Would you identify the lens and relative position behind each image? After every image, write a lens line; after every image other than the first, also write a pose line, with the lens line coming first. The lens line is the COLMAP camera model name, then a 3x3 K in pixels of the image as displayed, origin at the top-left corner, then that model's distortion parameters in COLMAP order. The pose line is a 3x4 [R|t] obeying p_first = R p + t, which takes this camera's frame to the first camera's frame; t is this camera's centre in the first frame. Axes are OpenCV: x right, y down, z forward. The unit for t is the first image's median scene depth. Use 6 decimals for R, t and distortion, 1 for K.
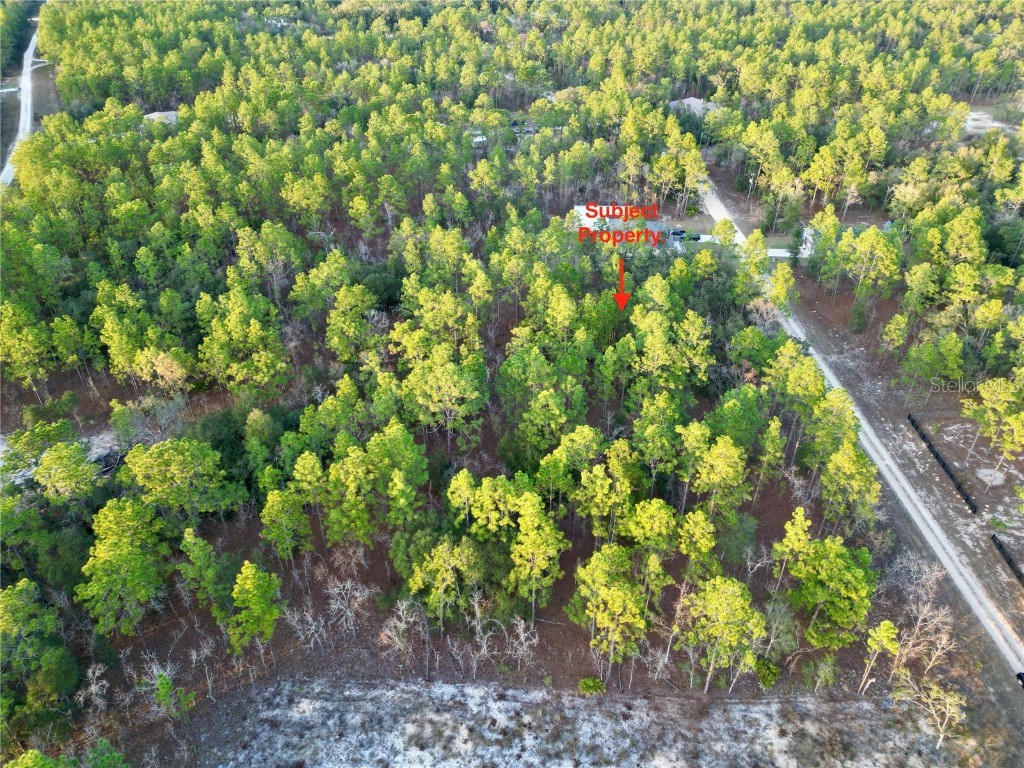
lens RADIAL K [[714.4, 0, 513.8], [0, 714.4, 380.4], [0, 0, 1]] dist [0.039690, -0.025377]
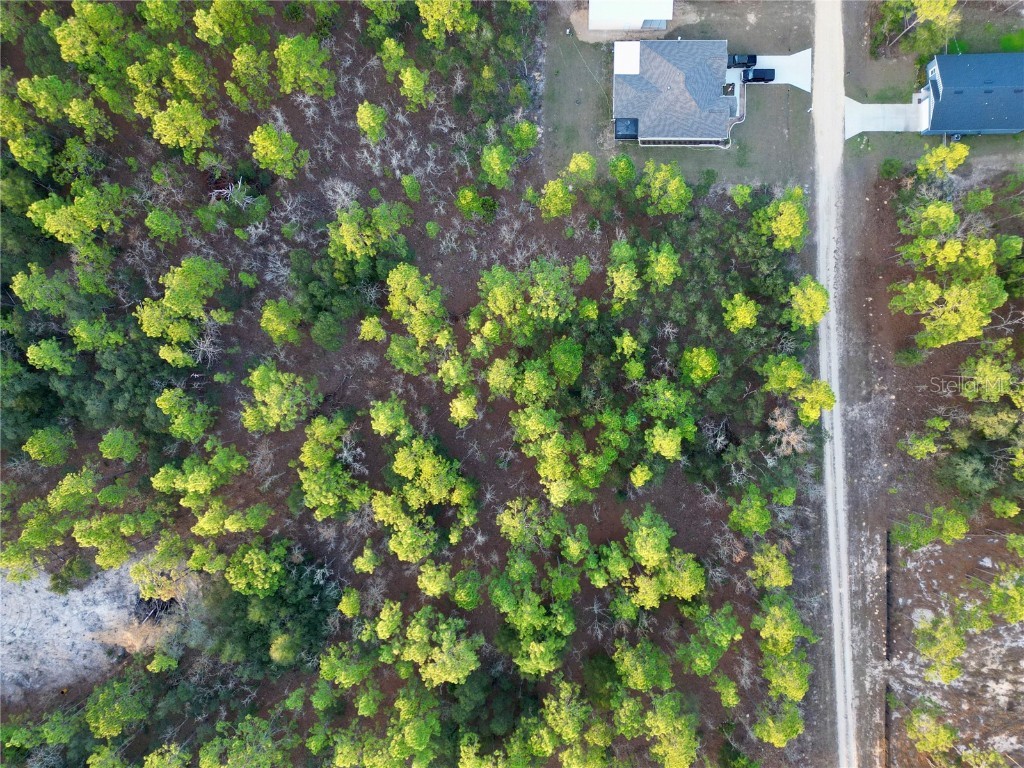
lens RADIAL K [[714.4, 0, 521.1], [0, 714.4, 385.4], [0, 0, 1]] dist [0.039690, -0.025377]
pose [[0.999528, -0.026755, -0.015081, 0.043863], [0.027504, 0.561246, 0.827192, -0.986745], [-0.013667, -0.827217, 0.561717, 0.628658]]
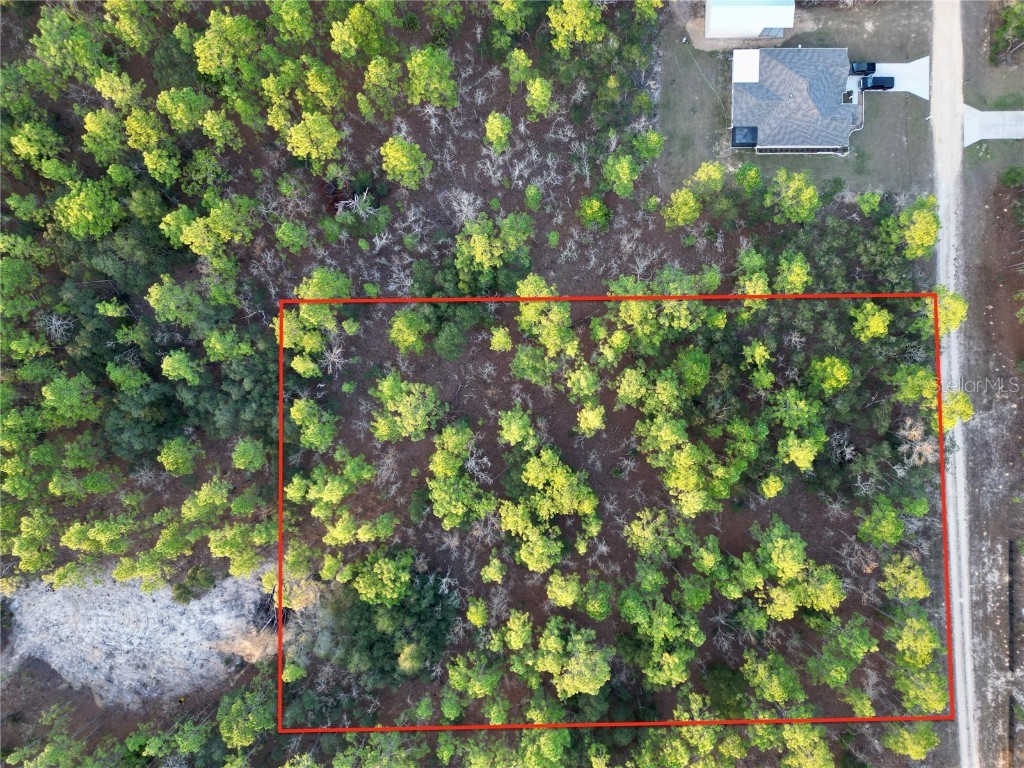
lens RADIAL K [[714.4, 0, 512.7], [0, 714.4, 385.4], [0, 0, 1]] dist [0.039690, -0.025377]
pose [[0.999415, -0.028089, -0.019512, -0.142646], [0.031947, 0.562987, 0.825848, -0.998136], [-0.012212, -0.825989, 0.563555, 0.641366]]
